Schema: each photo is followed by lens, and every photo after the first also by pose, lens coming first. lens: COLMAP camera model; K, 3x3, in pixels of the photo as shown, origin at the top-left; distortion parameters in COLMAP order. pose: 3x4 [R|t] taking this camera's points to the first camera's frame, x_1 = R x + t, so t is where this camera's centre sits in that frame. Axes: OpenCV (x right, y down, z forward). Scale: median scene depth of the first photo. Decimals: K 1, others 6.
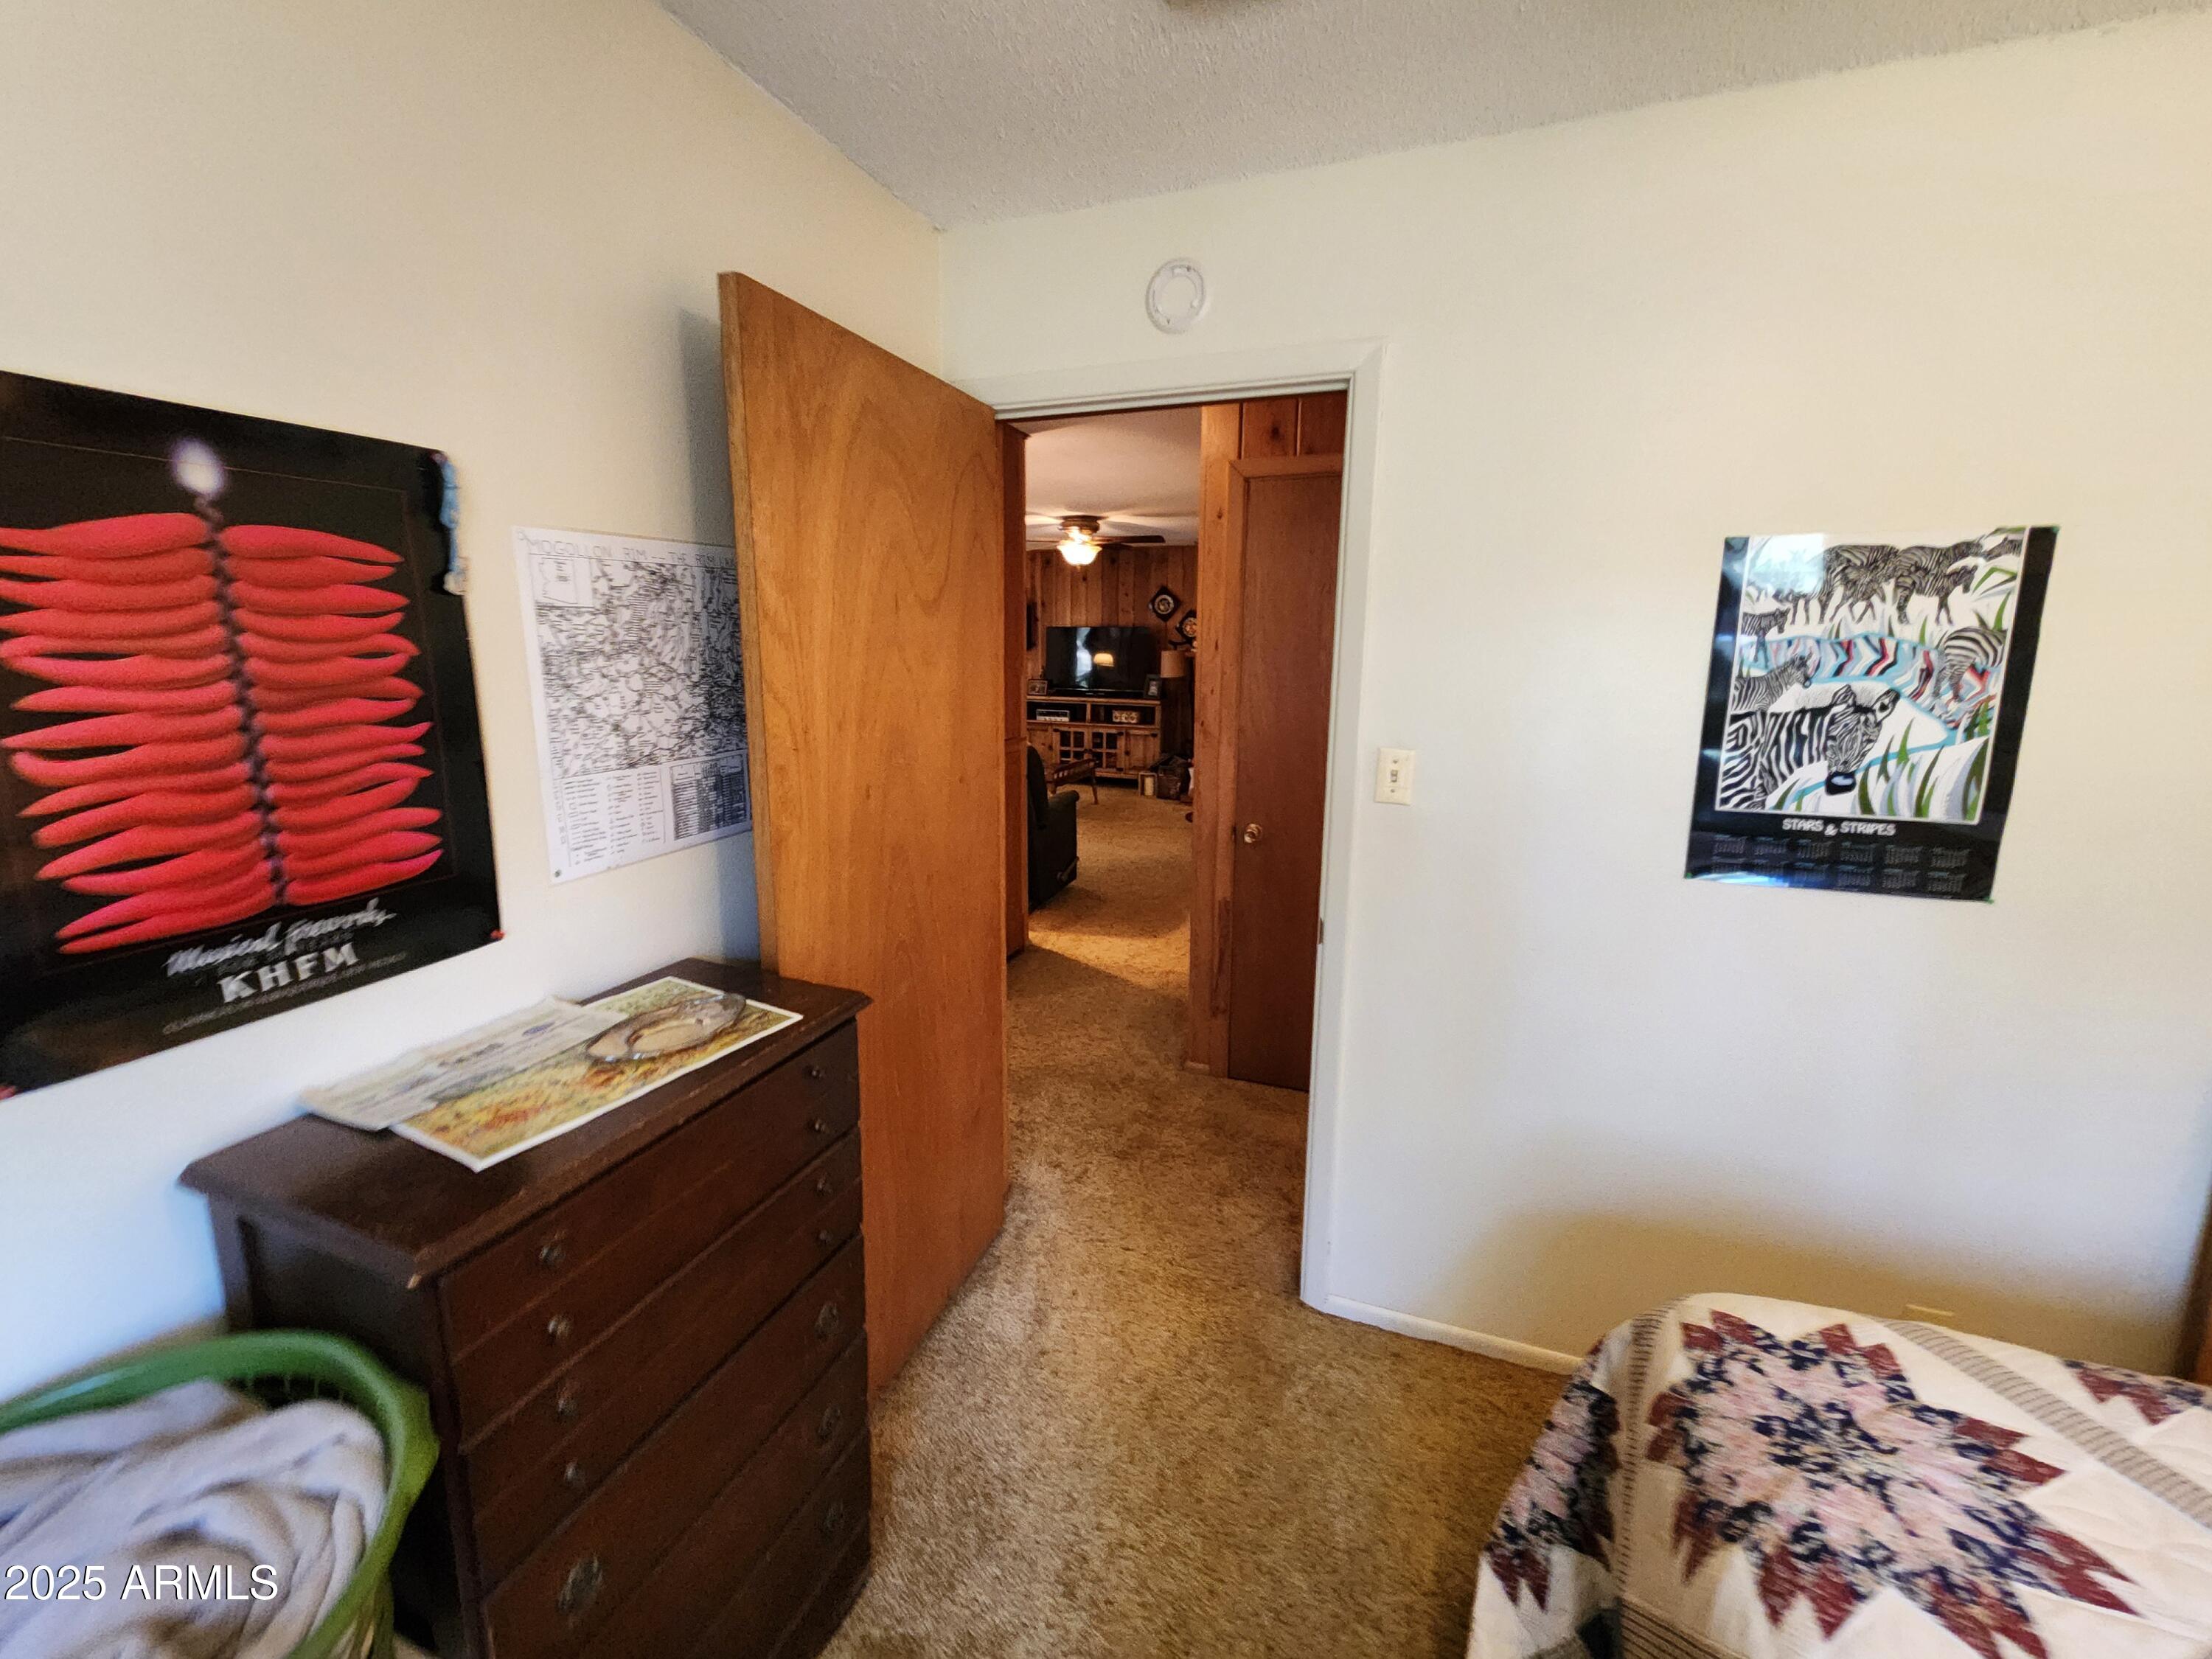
lens RADIAL K [[902.2, 0, 1096.5], [0, 902.2, 807.8], [0, 0, 1]] dist [-0.000612, -0.001841]
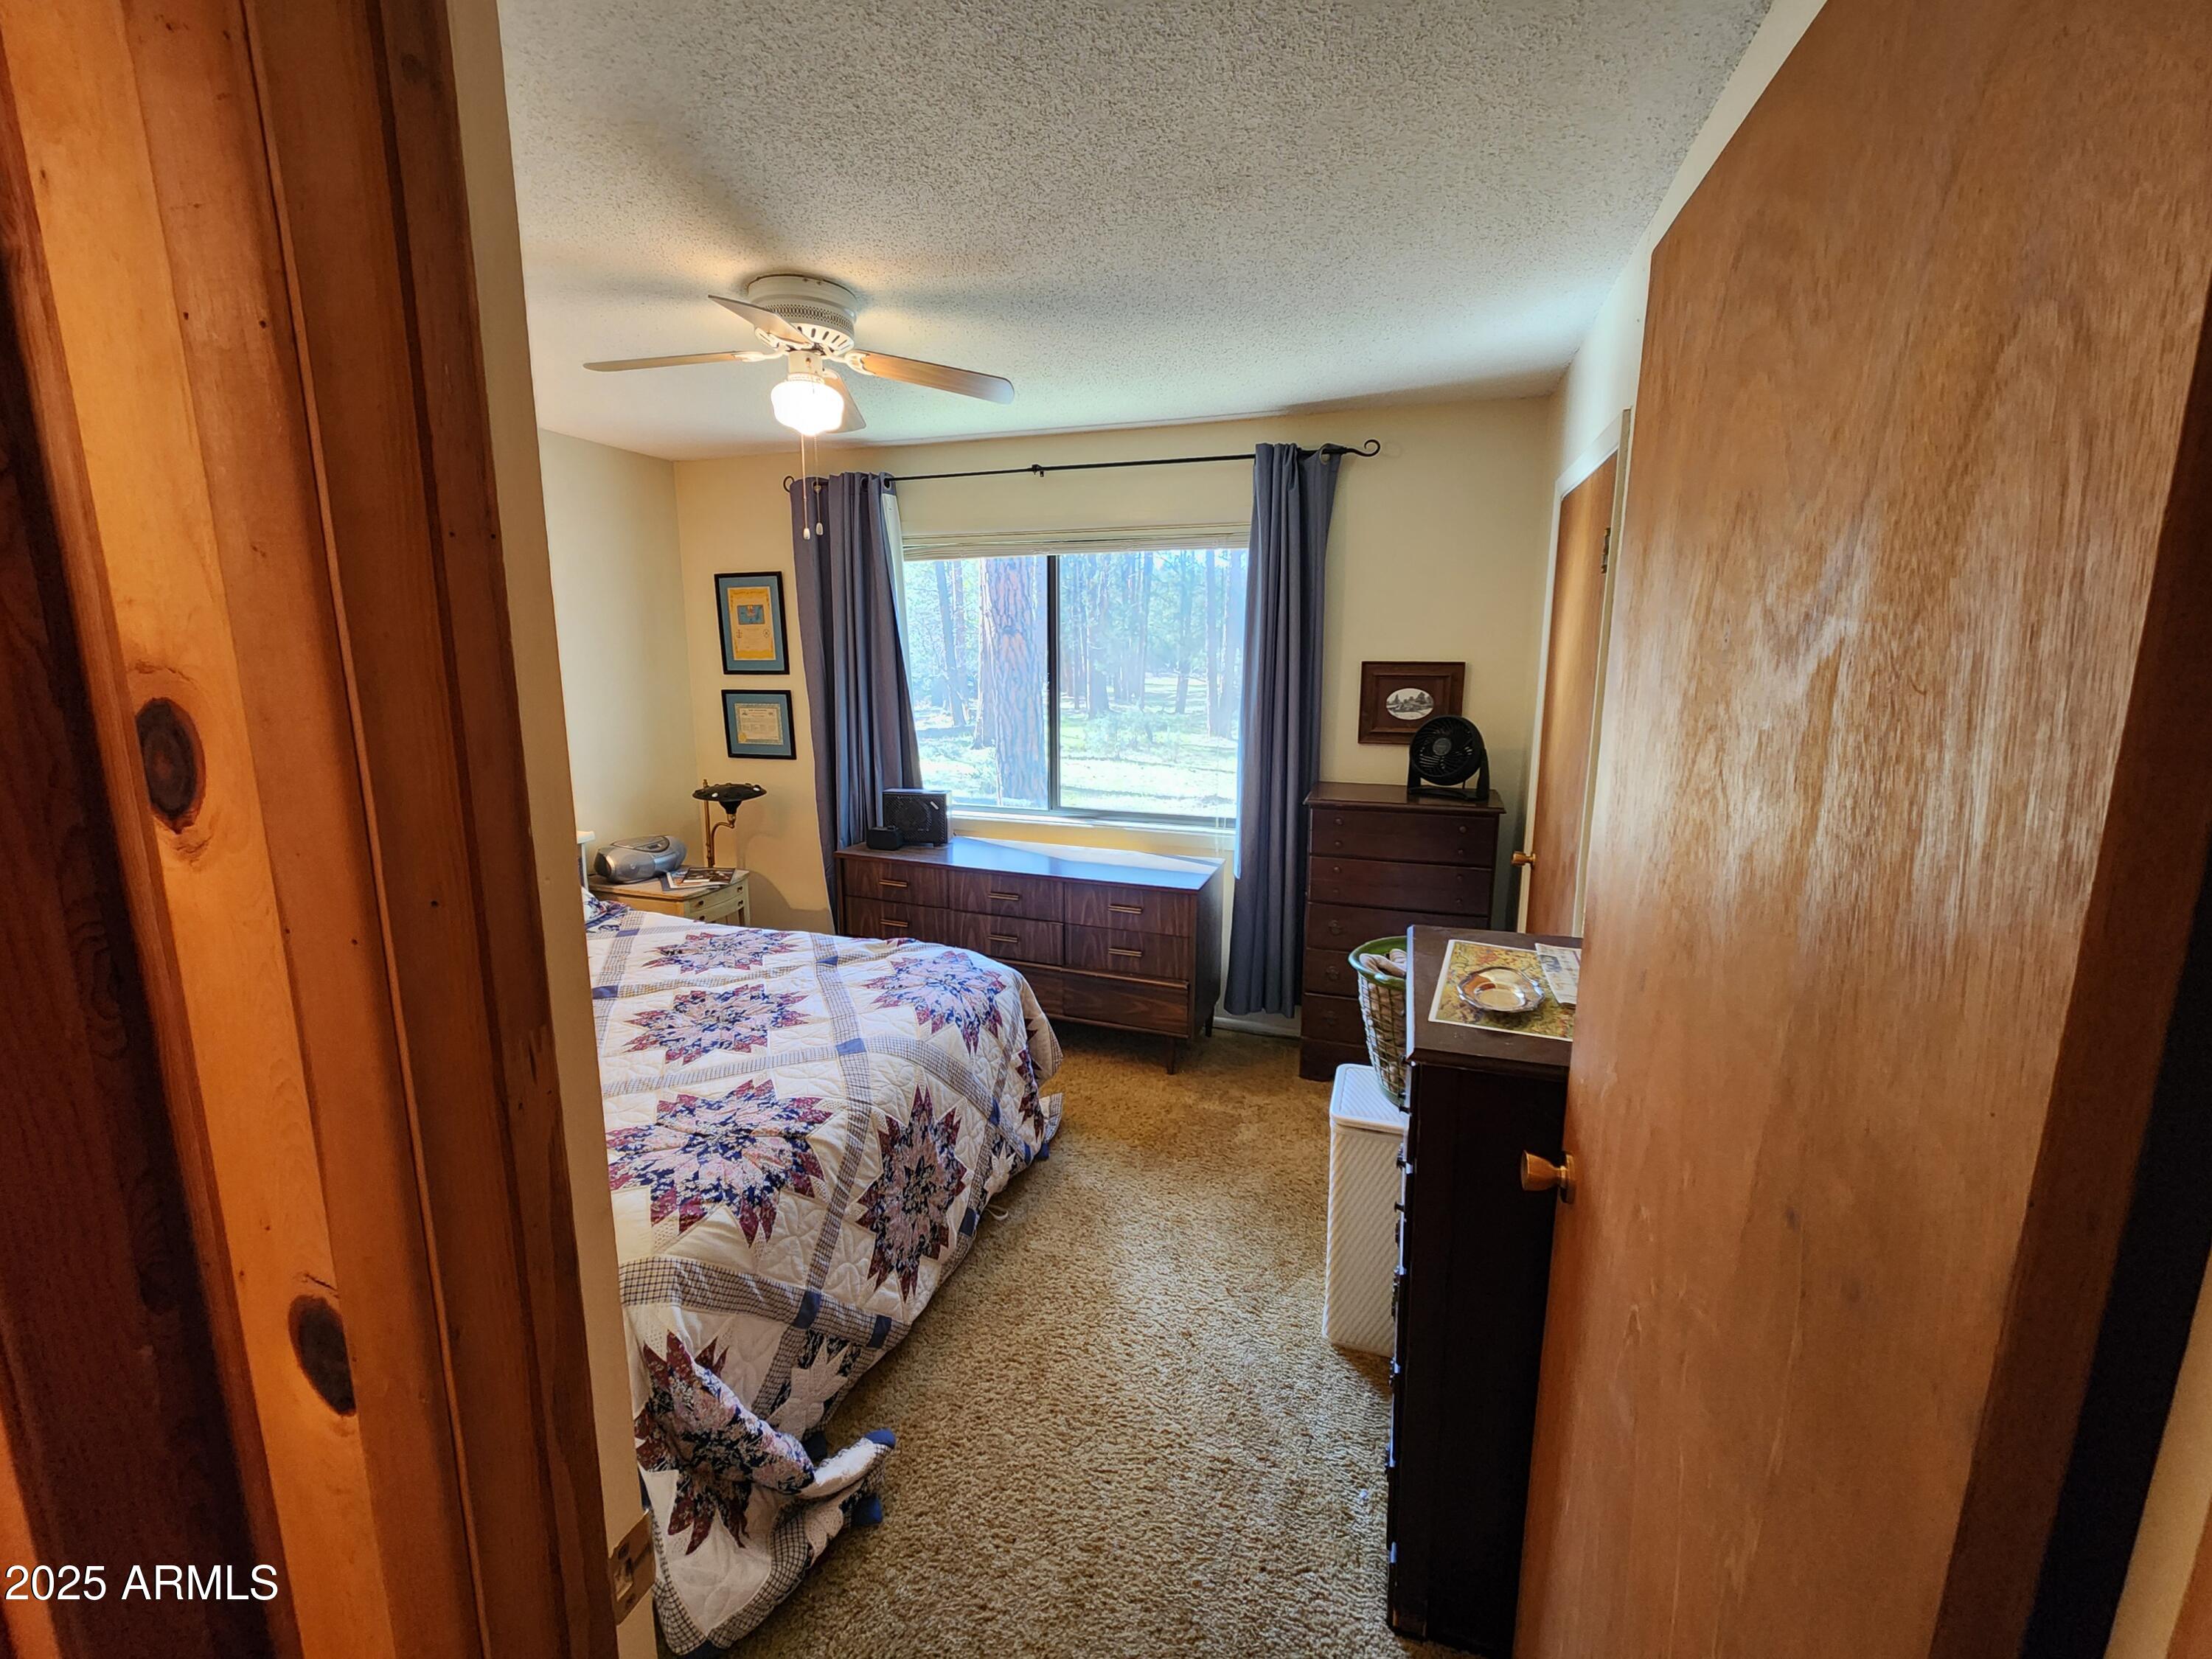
lens RADIAL K [[902.2, 0, 1093.3], [0, 902.2, 825.2], [0, 0, 1]] dist [-0.000612, -0.001841]
pose [[-0.998453, -0.001446, -0.055577, 0.133623], [-0.021901, 0.929061, 0.369278, -0.338493], [0.051101, 0.369924, -0.927655, 1.634653]]
